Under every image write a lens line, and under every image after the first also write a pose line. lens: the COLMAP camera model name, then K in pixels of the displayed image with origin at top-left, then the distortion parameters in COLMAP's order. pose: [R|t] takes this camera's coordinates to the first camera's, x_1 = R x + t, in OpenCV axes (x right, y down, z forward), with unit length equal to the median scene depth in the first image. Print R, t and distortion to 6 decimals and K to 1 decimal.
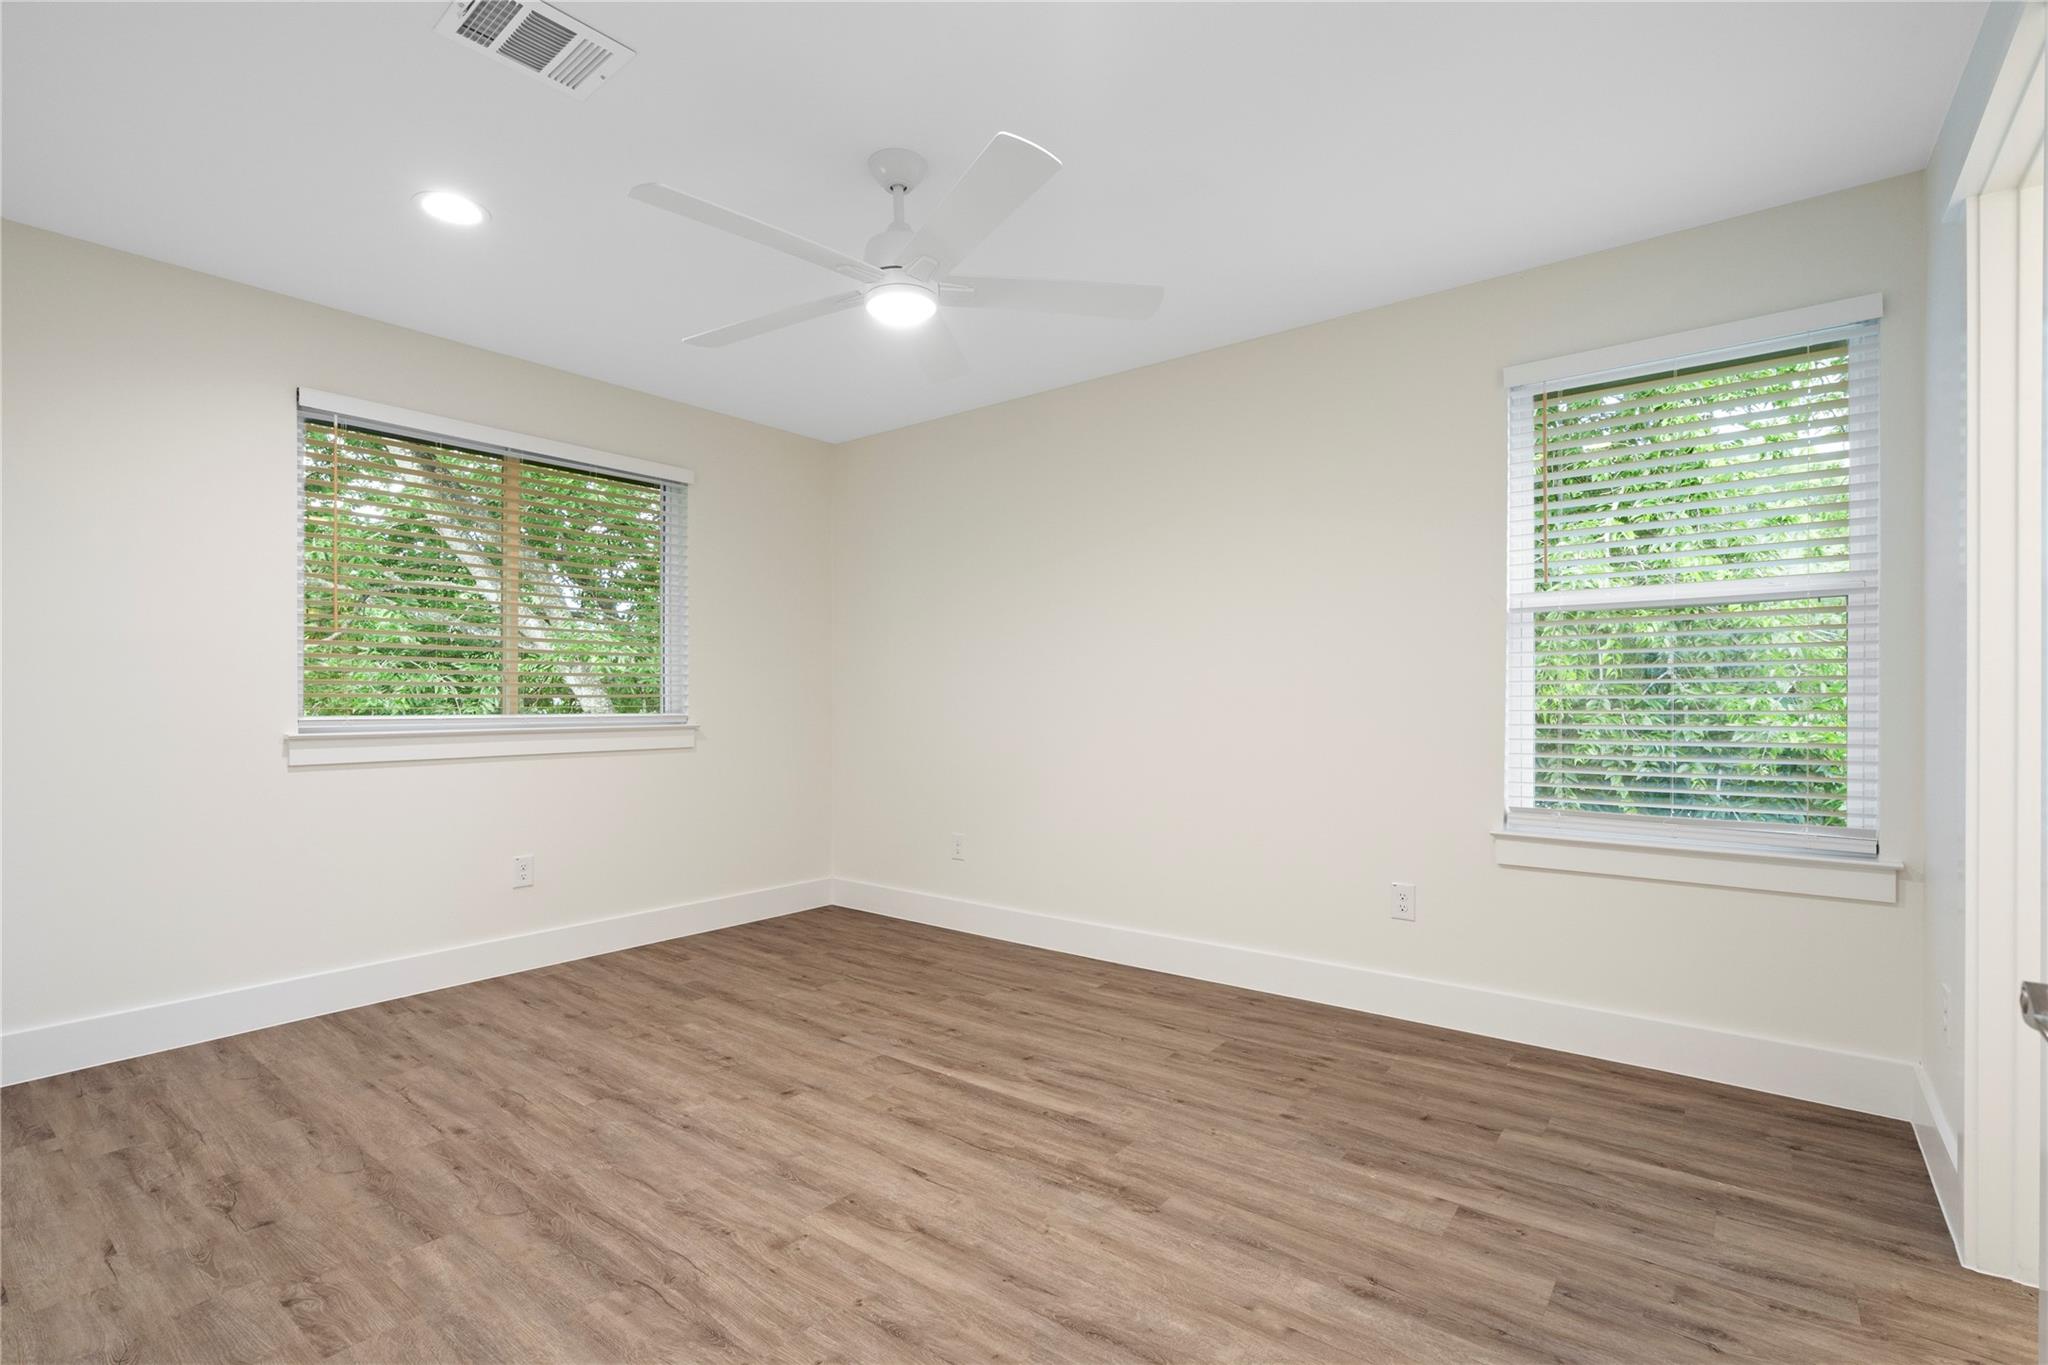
lens RADIAL K [[954.3, 0, 1018.4], [0, 954.3, 690.8], [0, 0, 1]] dist [0.003408, 0.000178]
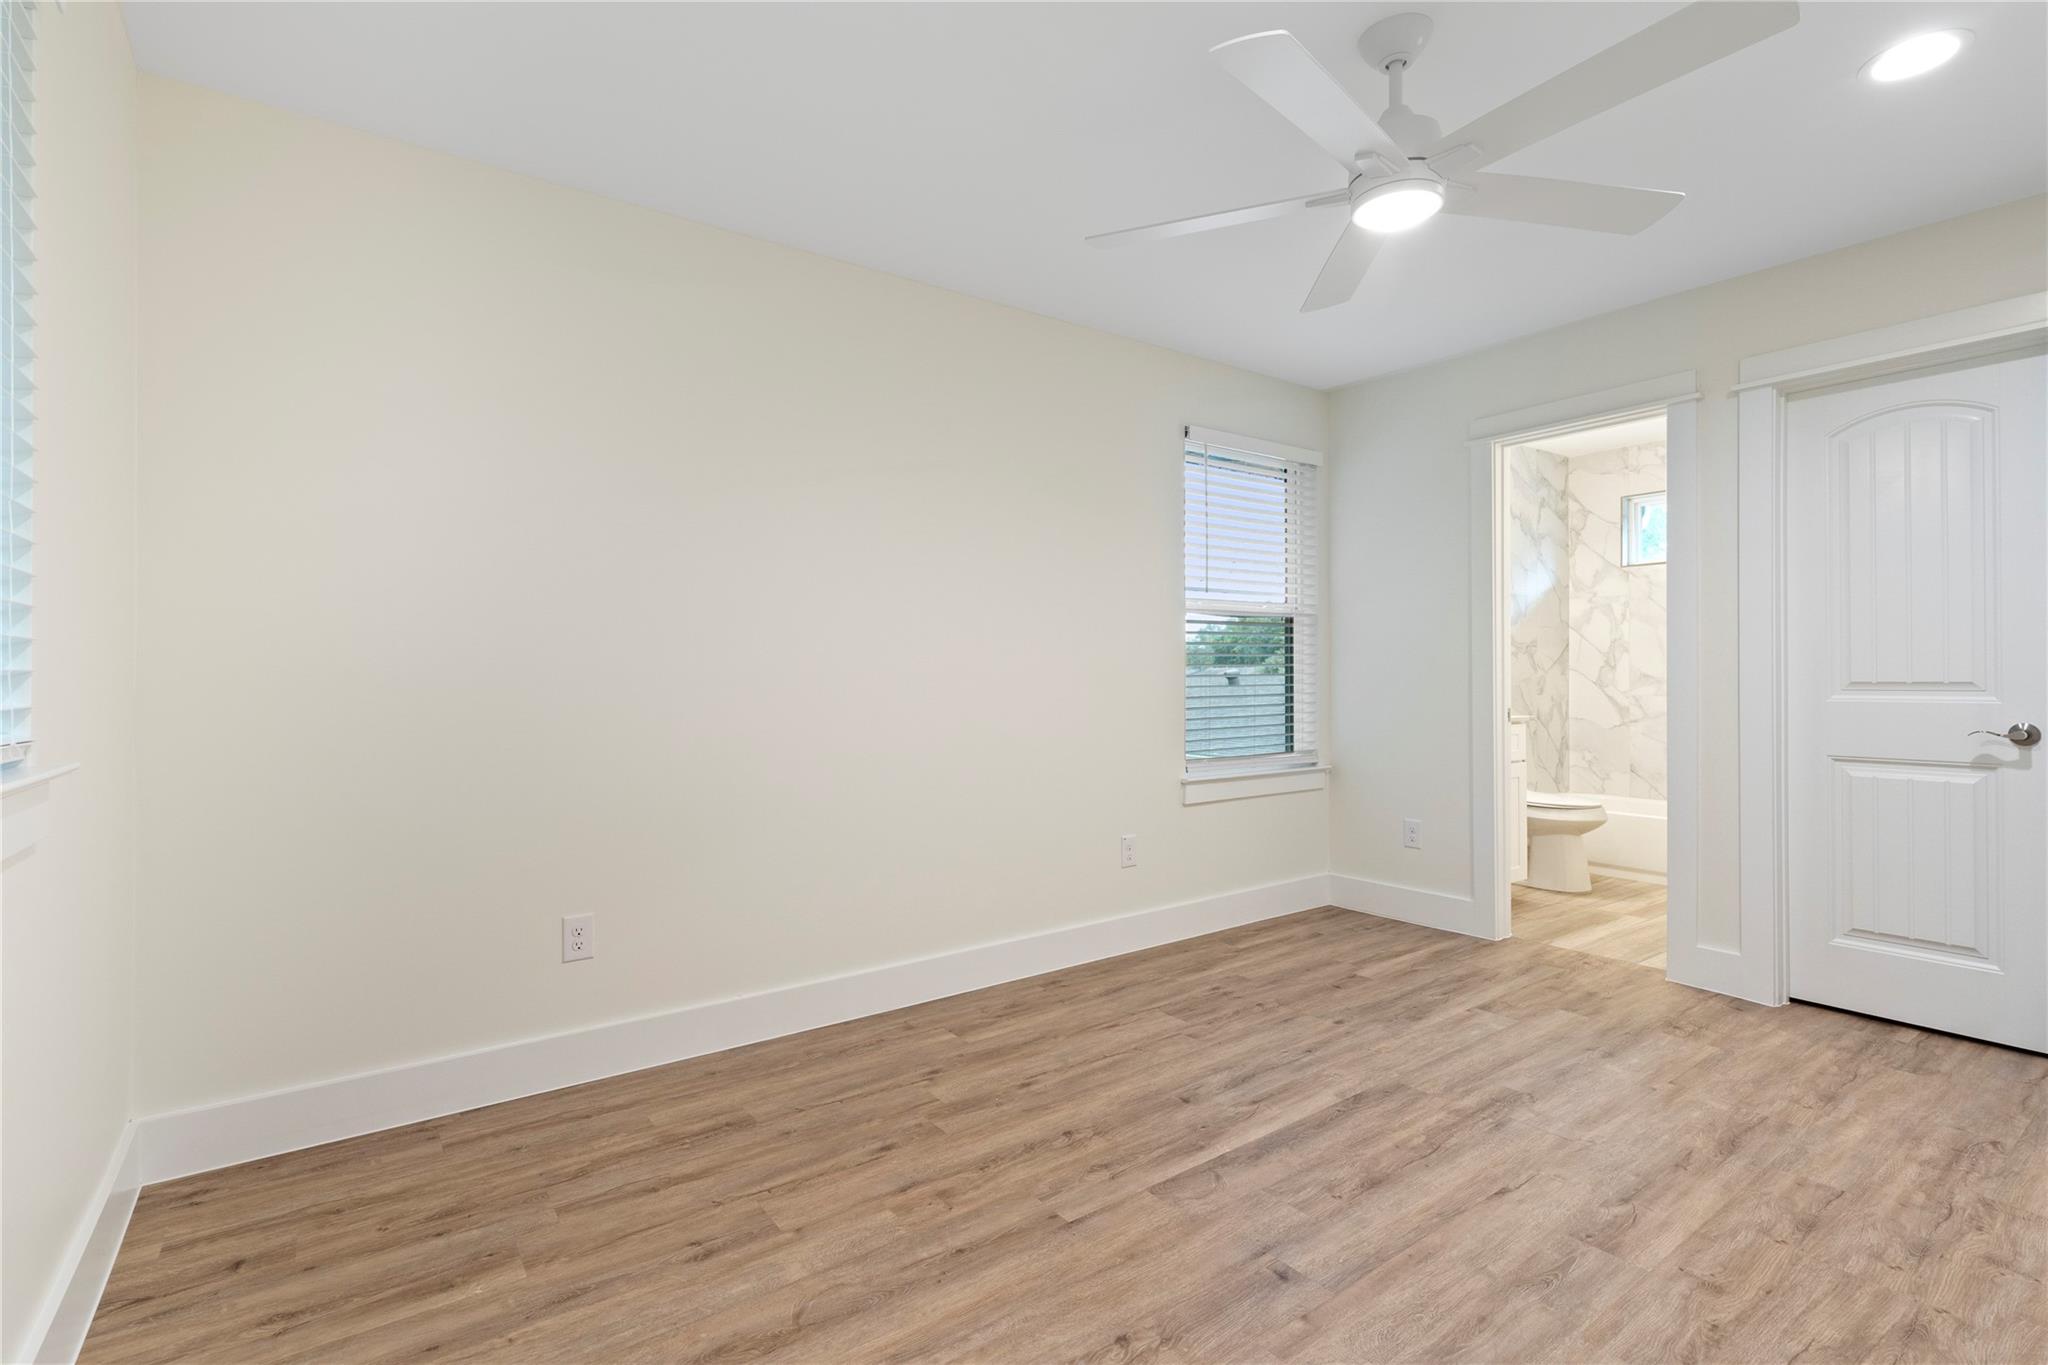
lens RADIAL K [[954.3, 0, 1018.4], [0, 954.3, 690.8], [0, 0, 1]] dist [0.003408, 0.000178]
pose [[0.264108, -0.012704, 0.964410, -0.867610], [-0.002173, 0.999903, 0.013767, 0.010908], [-0.964491, -0.005732, 0.264054, 0.950471]]
